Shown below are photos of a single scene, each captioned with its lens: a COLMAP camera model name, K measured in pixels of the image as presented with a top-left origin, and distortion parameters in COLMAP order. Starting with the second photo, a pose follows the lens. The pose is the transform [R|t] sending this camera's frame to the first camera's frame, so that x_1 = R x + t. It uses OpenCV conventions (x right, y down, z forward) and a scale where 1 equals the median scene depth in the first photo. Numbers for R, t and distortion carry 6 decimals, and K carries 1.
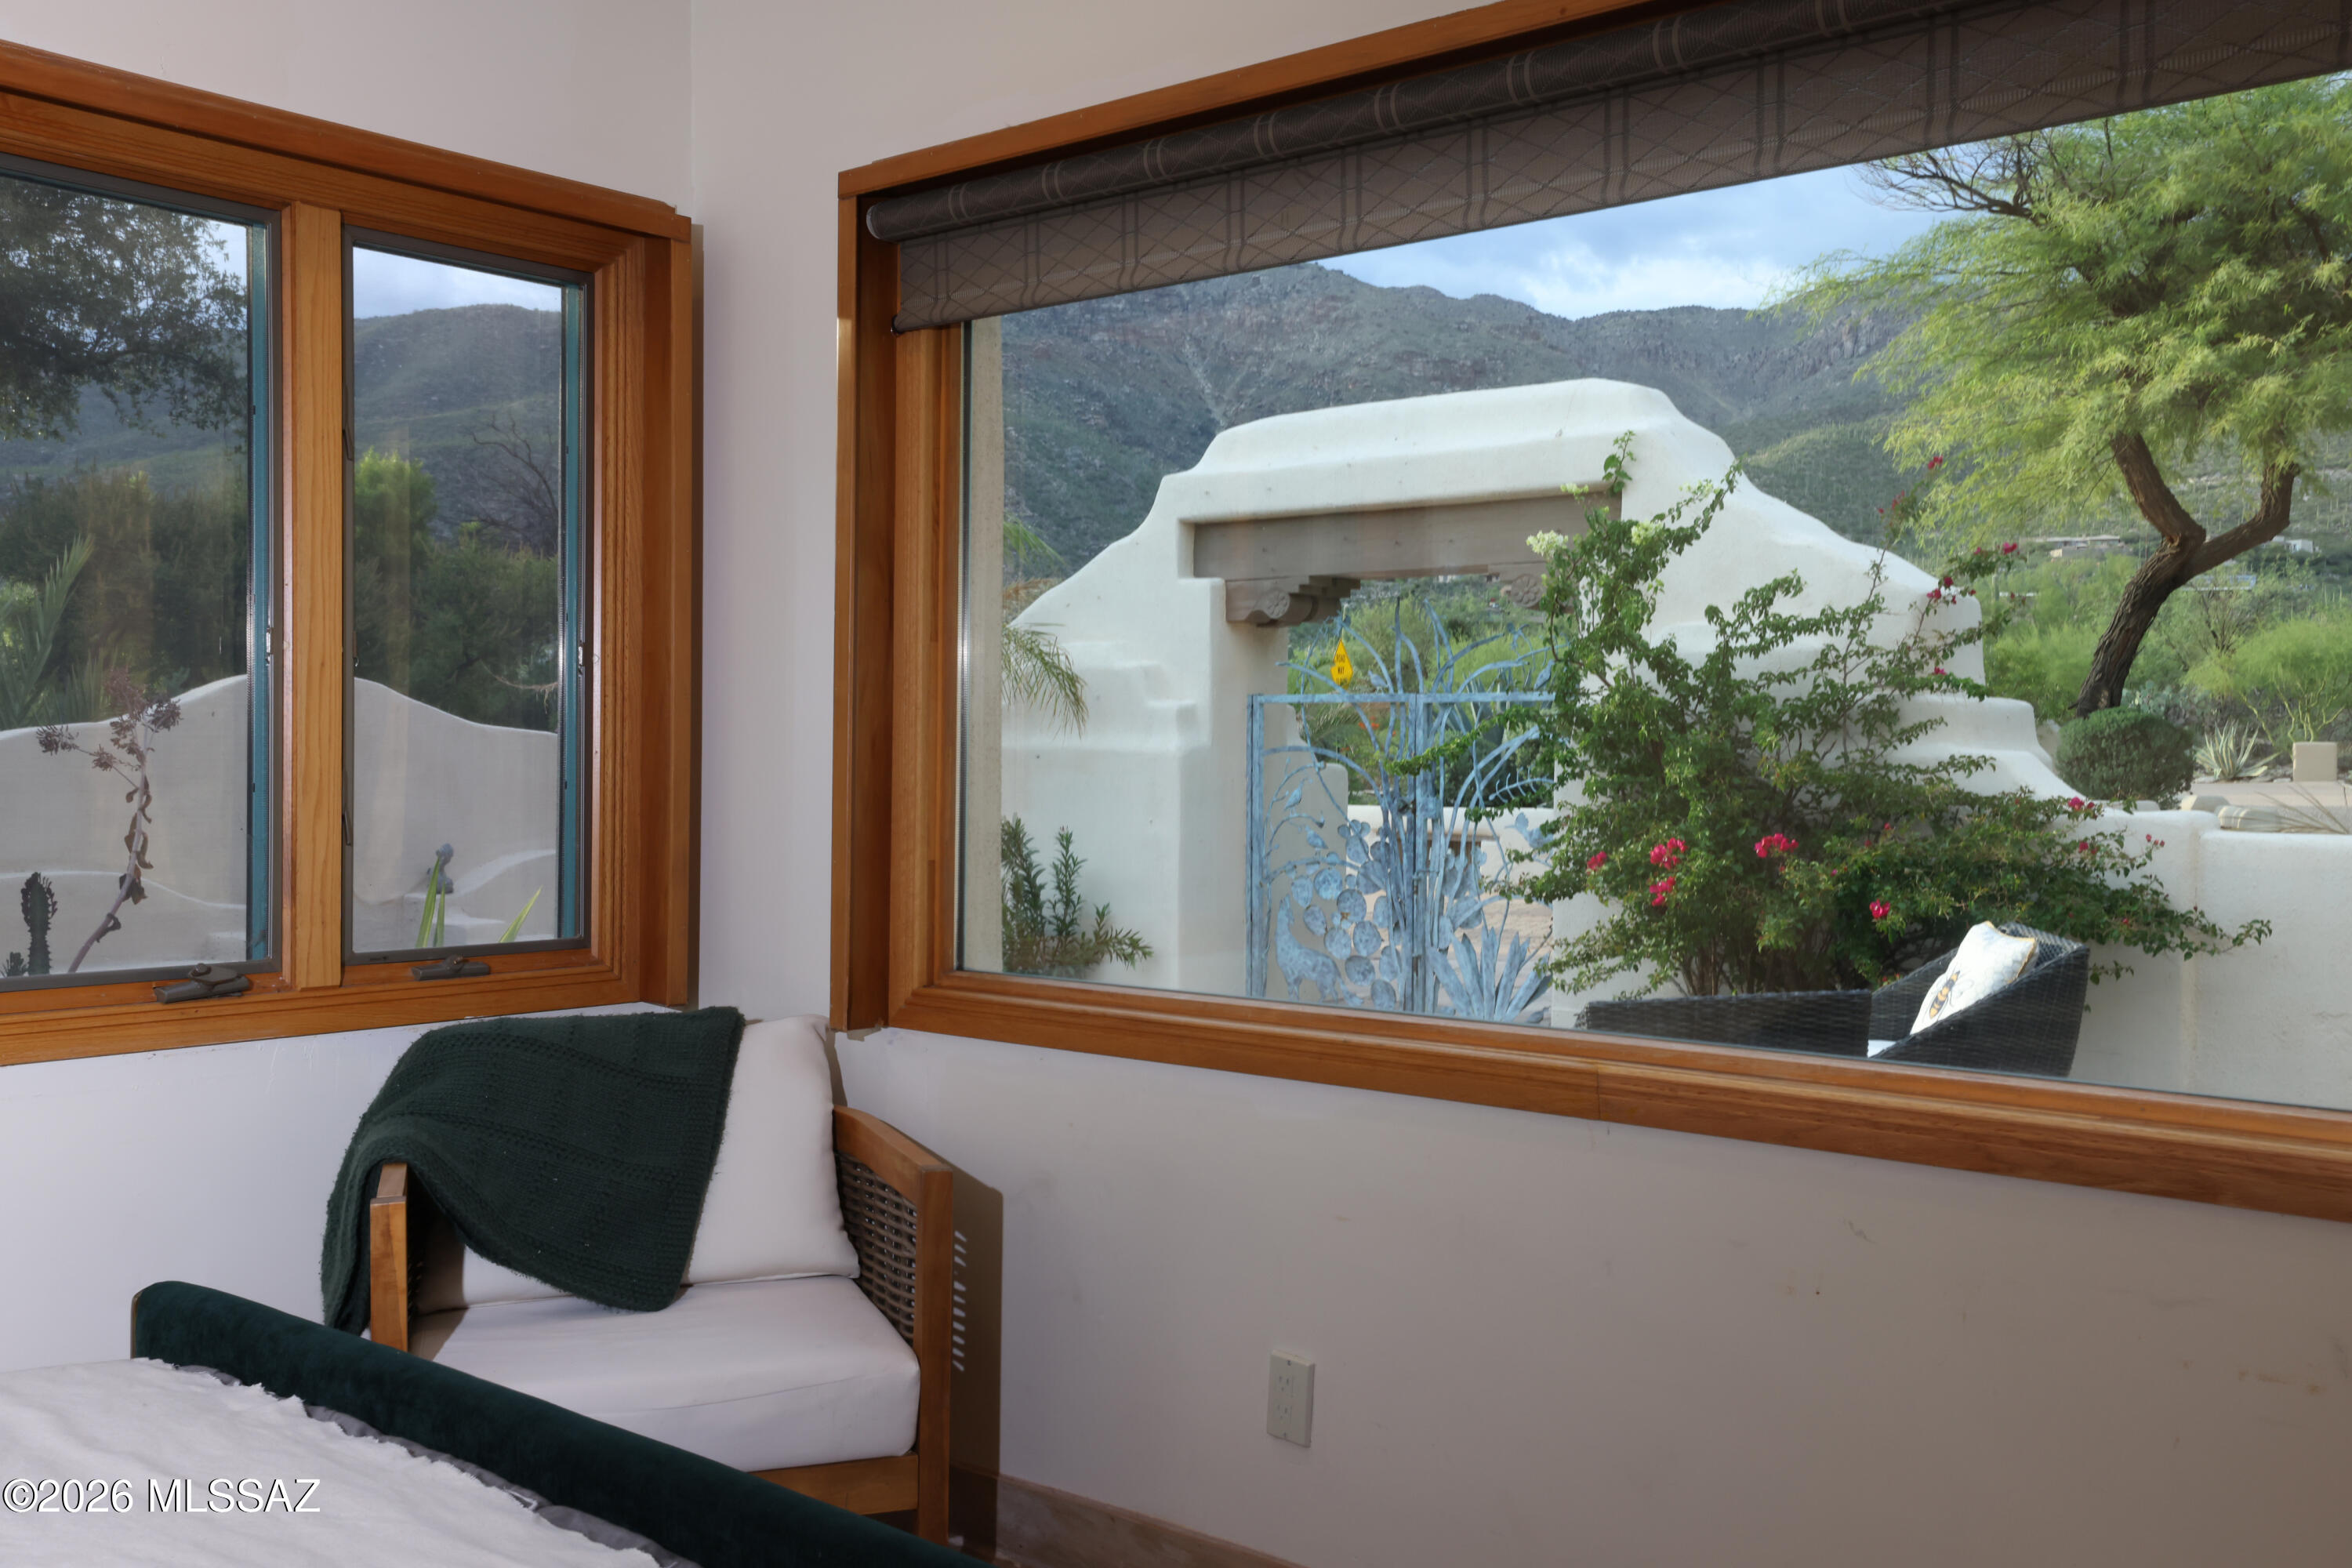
lens RADIAL K [[2244.7, 0, 1176.9], [0, 2244.7, 777.0], [0, 0, 1]] dist [0.086617, 0.000000]
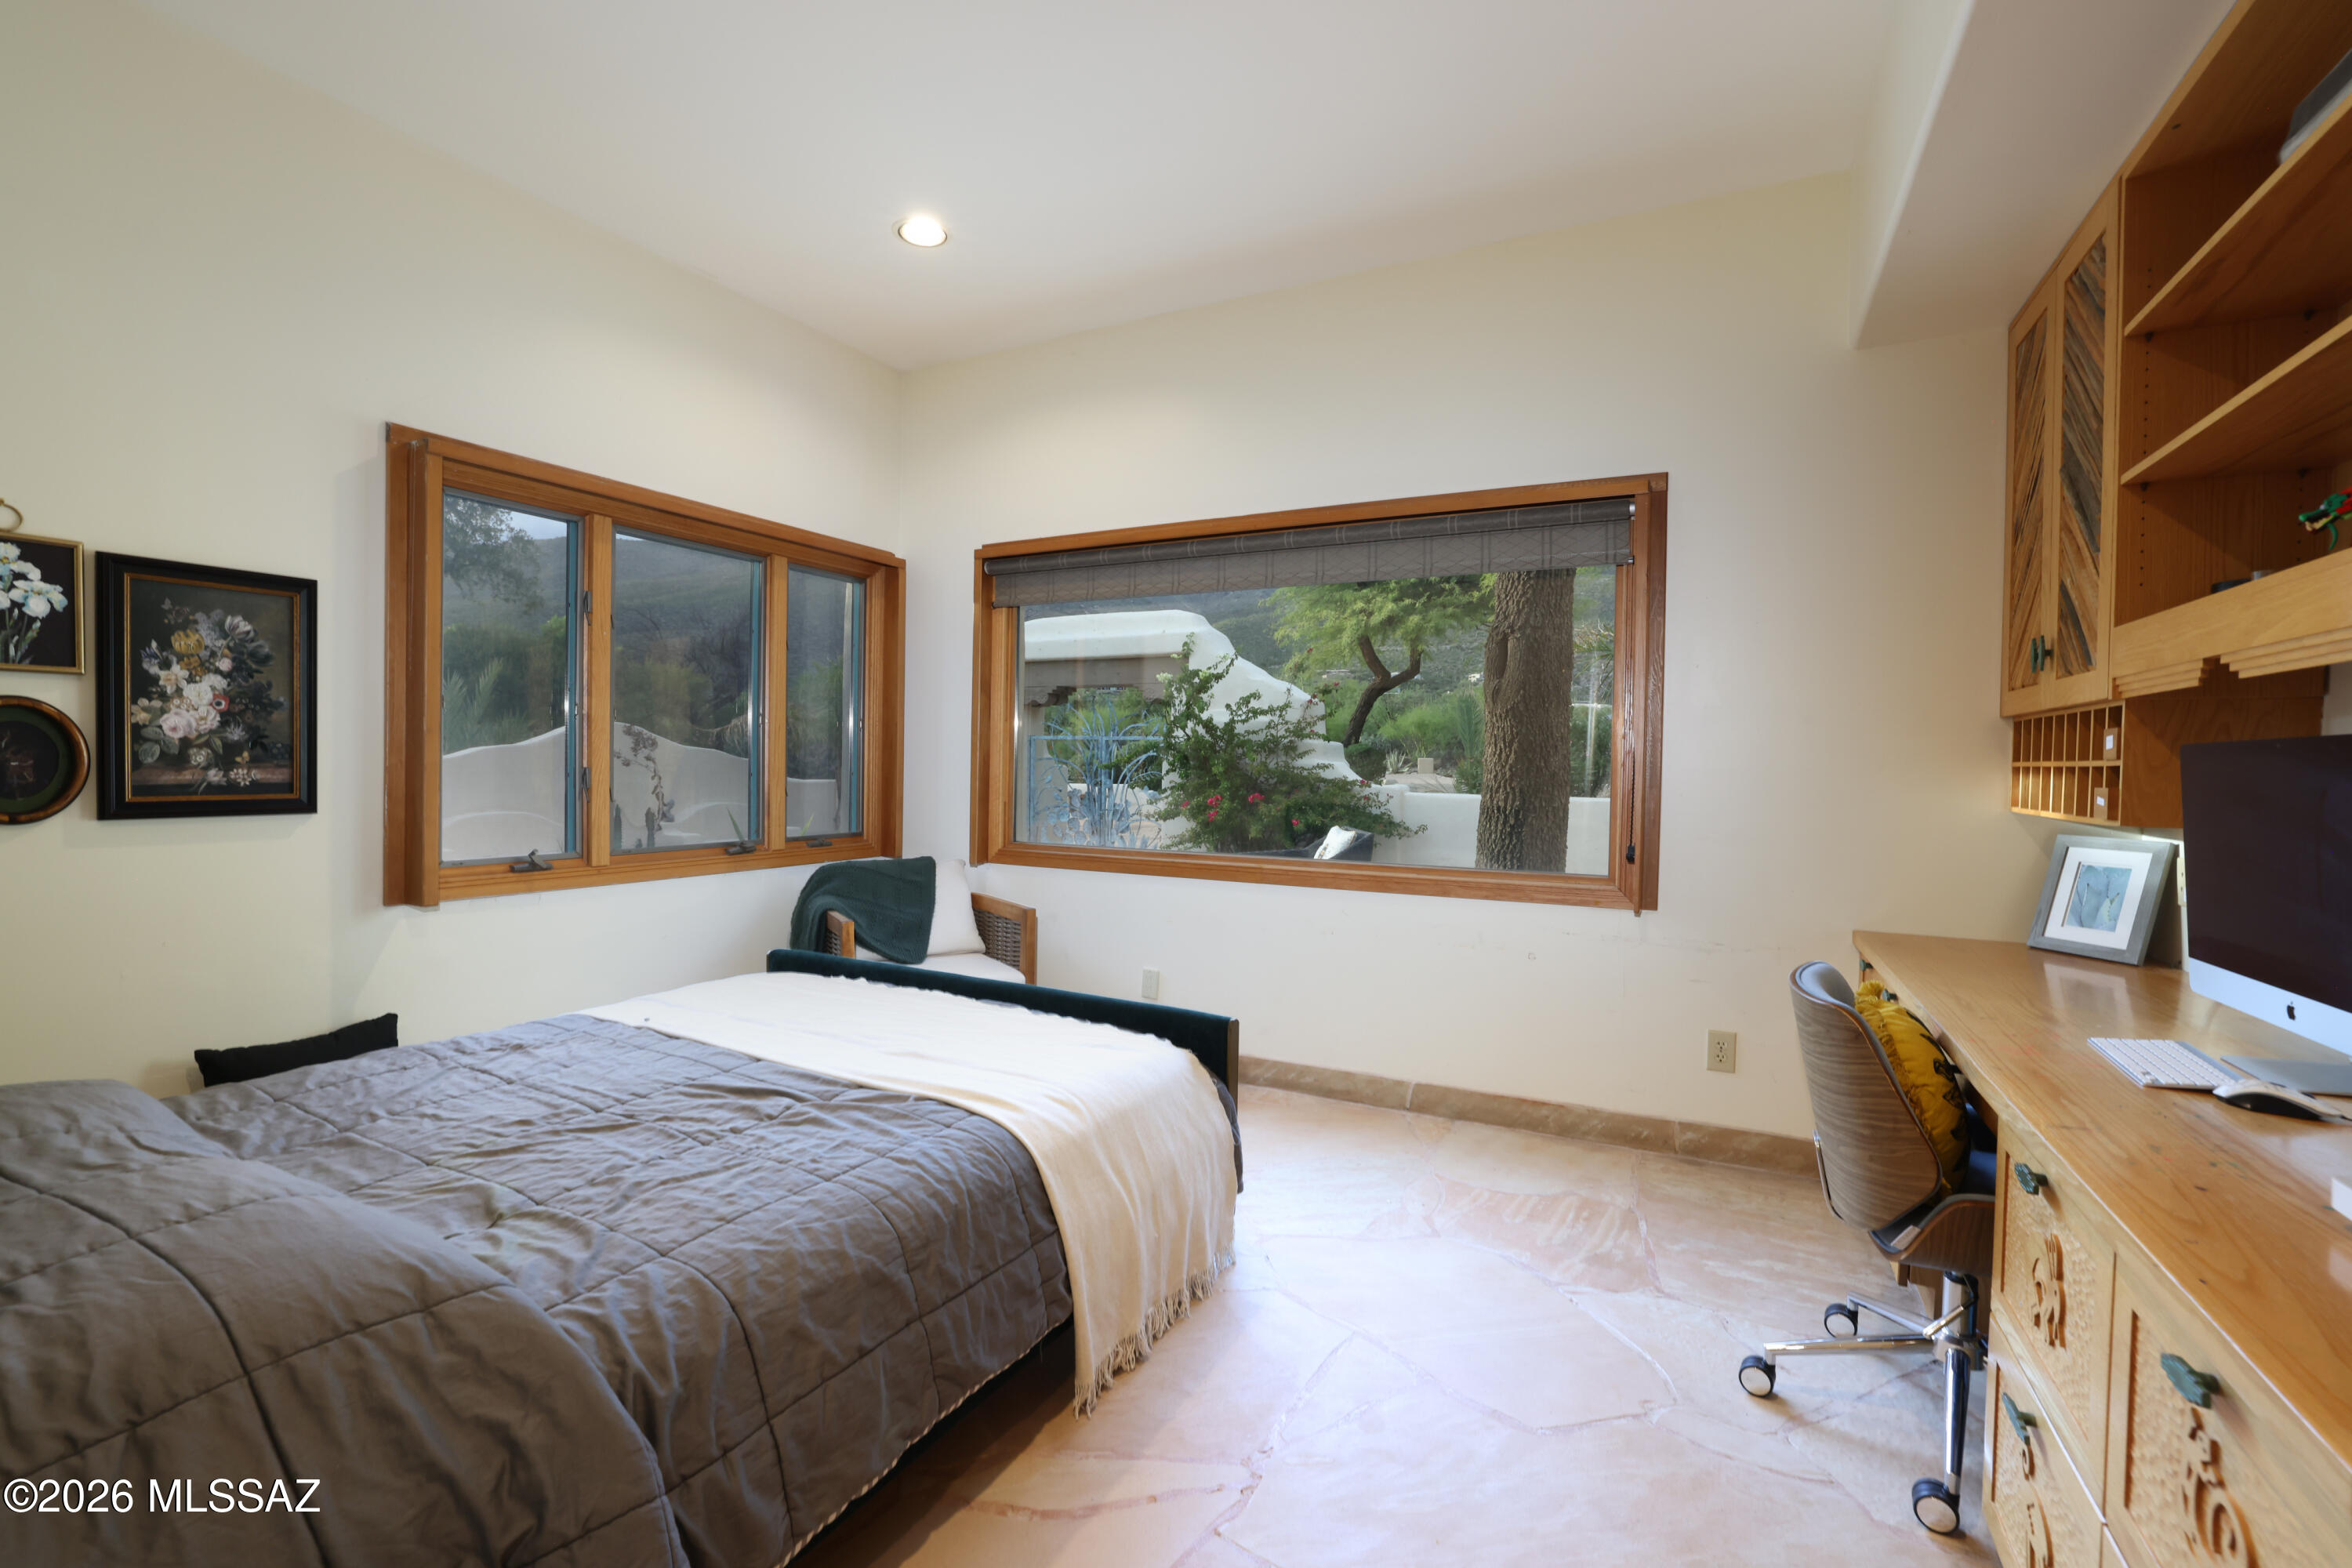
lens RADIAL K [[1017.6, 0, 1169.9], [0, 1017.6, 782.8], [0, 0, 1]] dist [-0.012197, 0.006066]
pose [[0.976235, 0.000753, 0.216714, -0.072755], [-0.003366, 0.999926, 0.011692, -0.000249], [-0.216689, -0.012144, 0.976165, -0.099428]]
